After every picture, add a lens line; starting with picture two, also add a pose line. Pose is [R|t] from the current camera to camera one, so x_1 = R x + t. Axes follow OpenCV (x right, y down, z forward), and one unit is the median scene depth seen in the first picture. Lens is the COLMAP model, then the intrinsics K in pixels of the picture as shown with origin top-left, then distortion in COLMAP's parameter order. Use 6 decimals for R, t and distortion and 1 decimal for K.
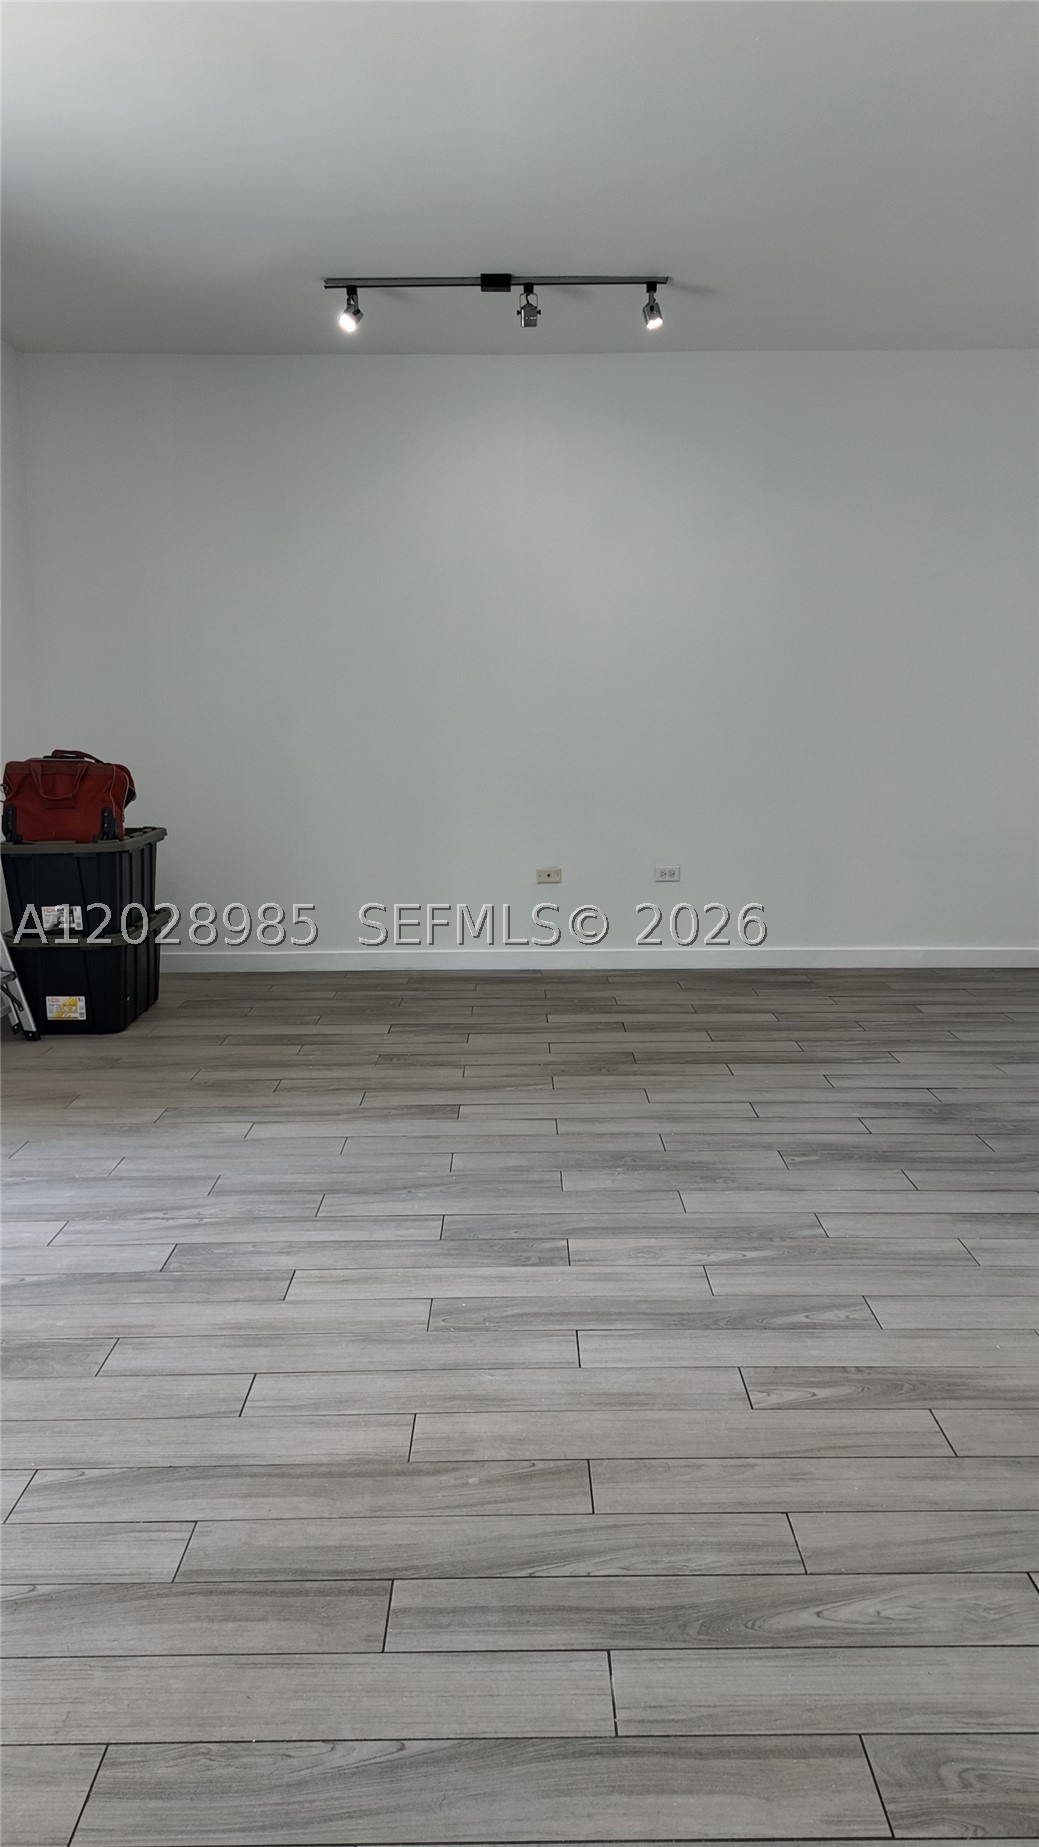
lens RADIAL K [[1341.0, 0, 530.8], [0, 1341.0, 936.2], [0, 0, 1]] dist [0.104197, -0.152548]
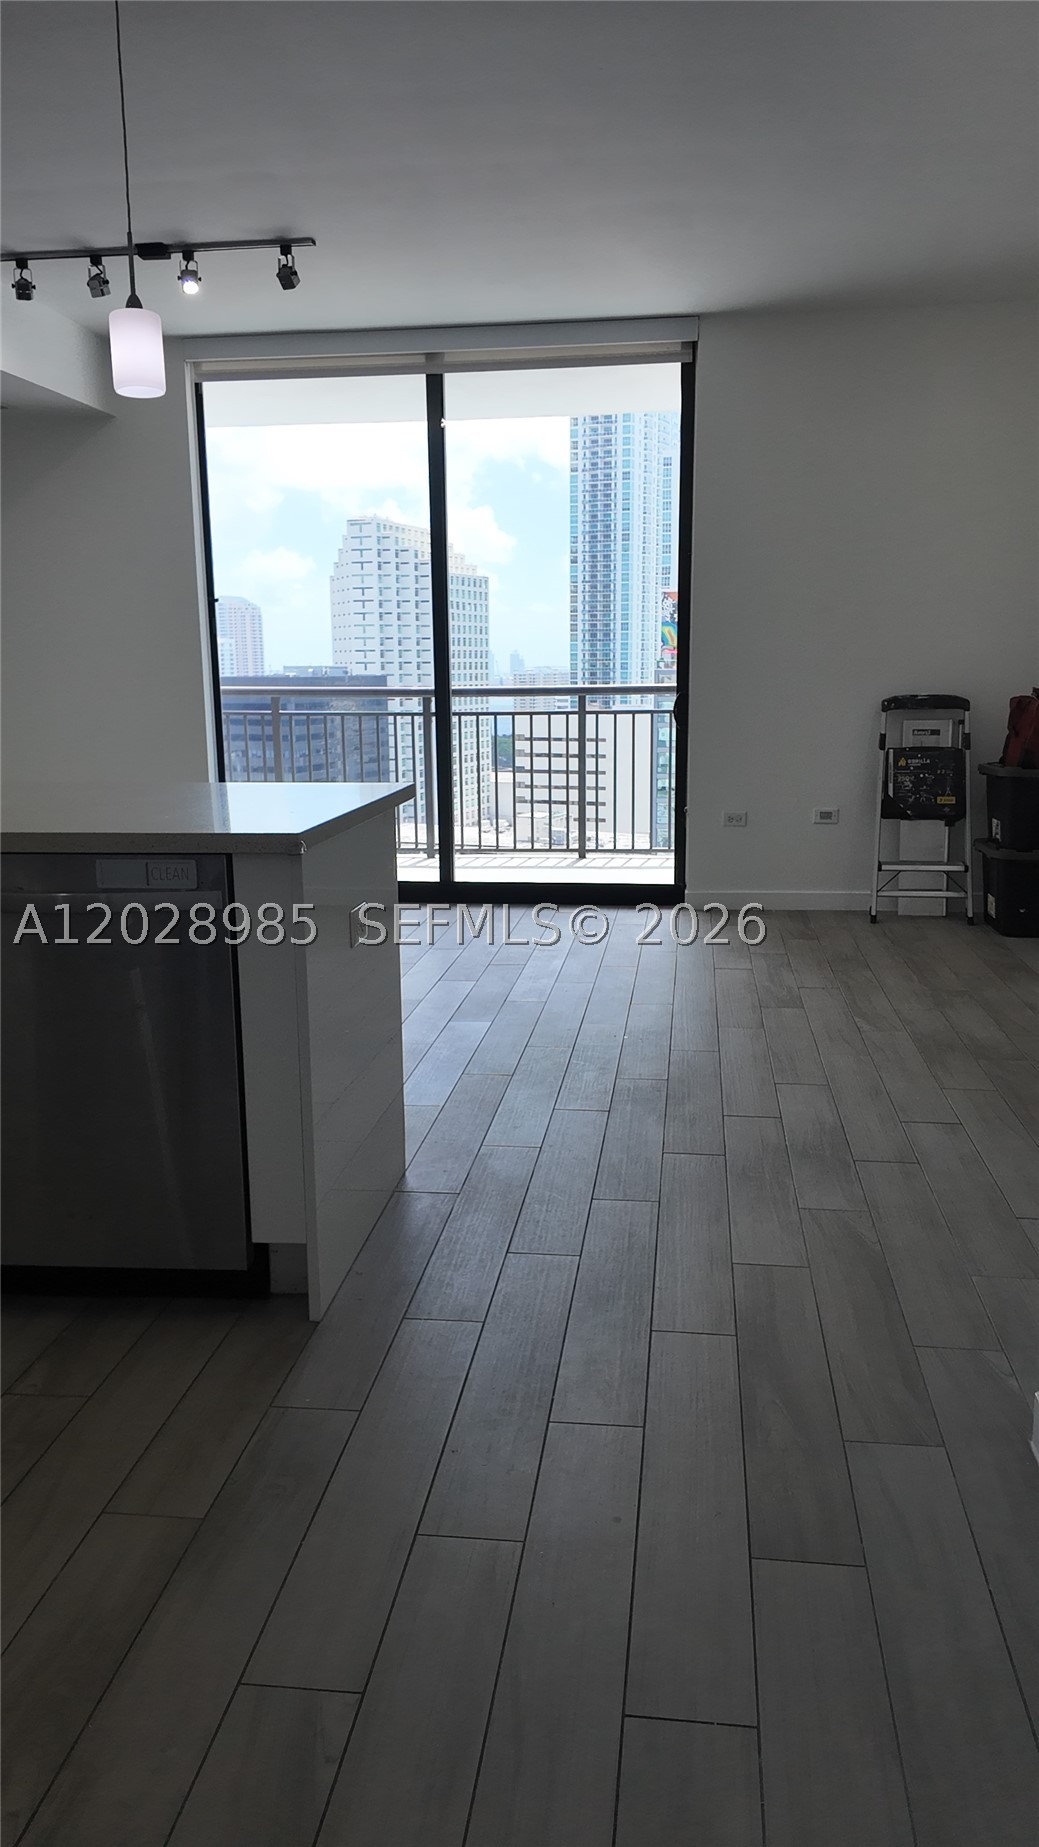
lens RADIAL K [[1341.0, 0, 514.6], [0, 1341.0, 923.7], [0, 0, 1]] dist [0.104197, -0.152548]
pose [[-0.139199, 0.188494, -0.972159, 1.699465], [-0.159689, 0.964596, 0.209892, -0.223680], [0.977304, 0.184460, -0.104171, 1.395937]]
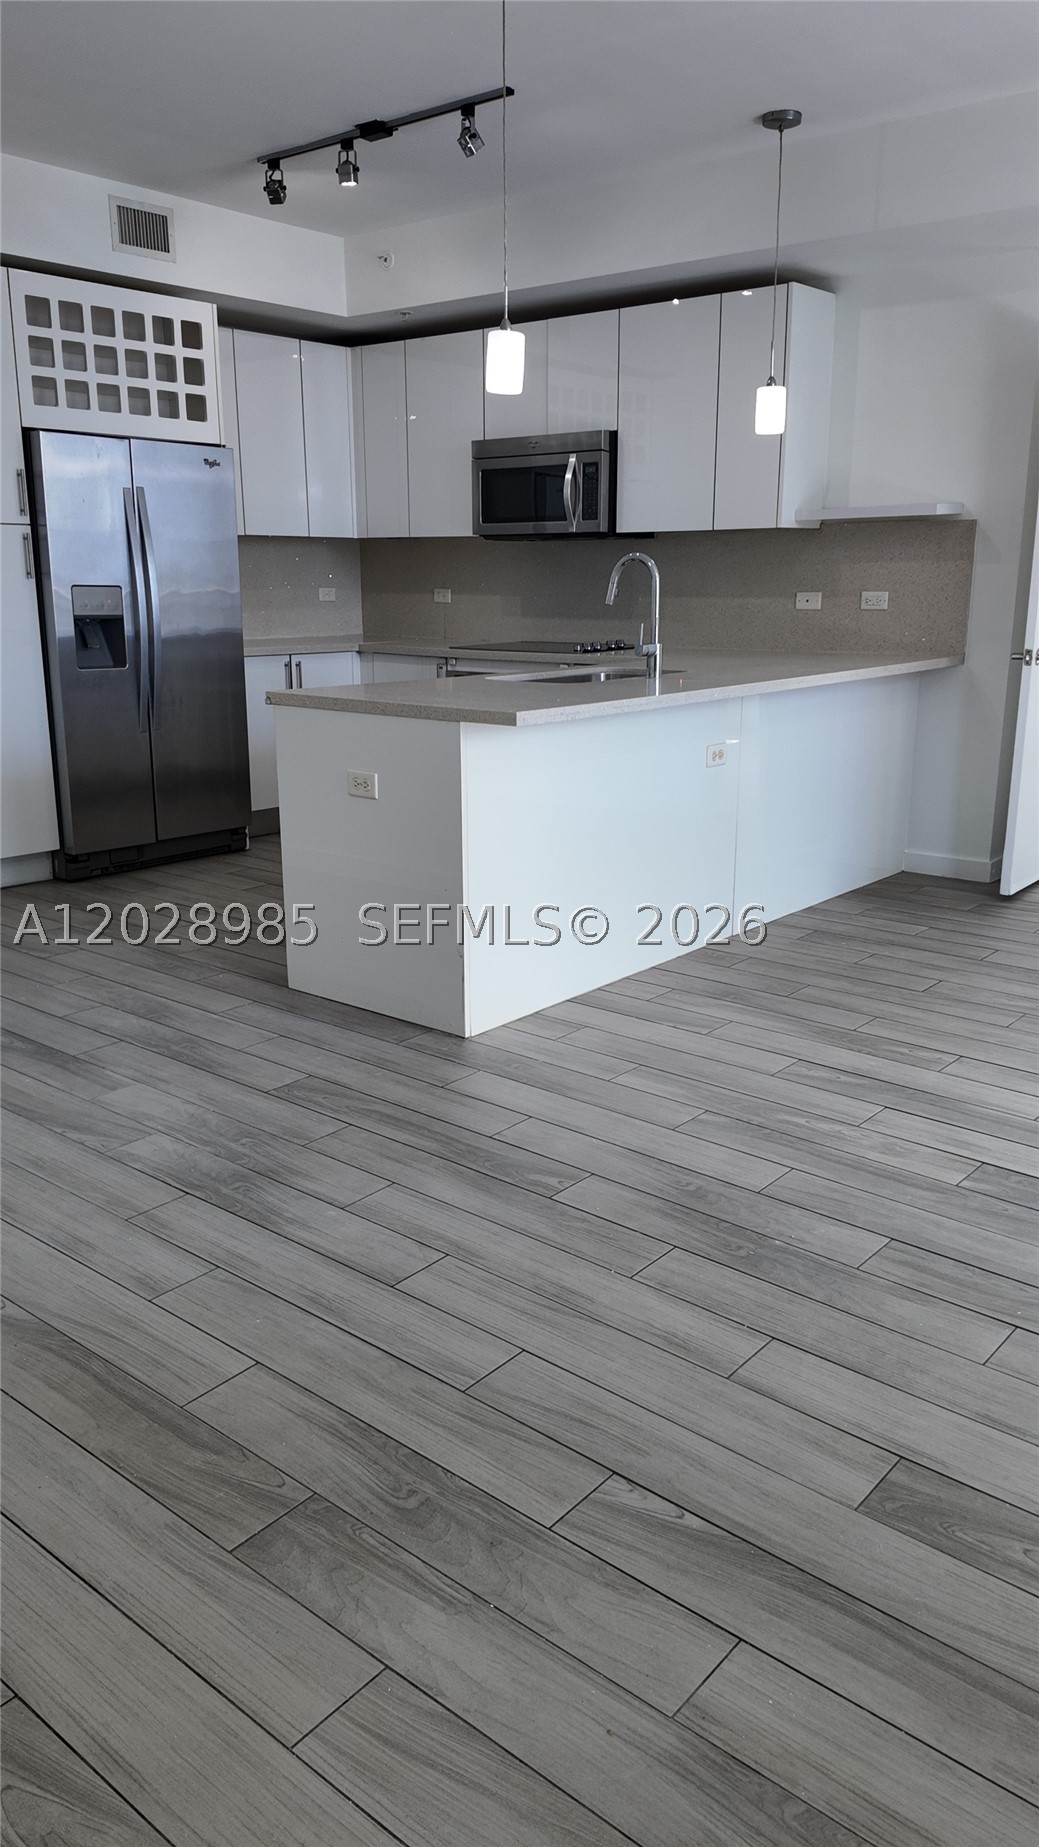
lens RADIAL K [[1341.0, 0, 511.3], [0, 1341.0, 930.7], [0, 0, 1]] dist [0.104197, -0.152548]
pose [[-0.758033, -0.169464, 0.629816, -0.350334], [0.113796, 0.916479, 0.383558, -0.379239], [-0.642213, 0.362420, -0.675437, 2.098680]]
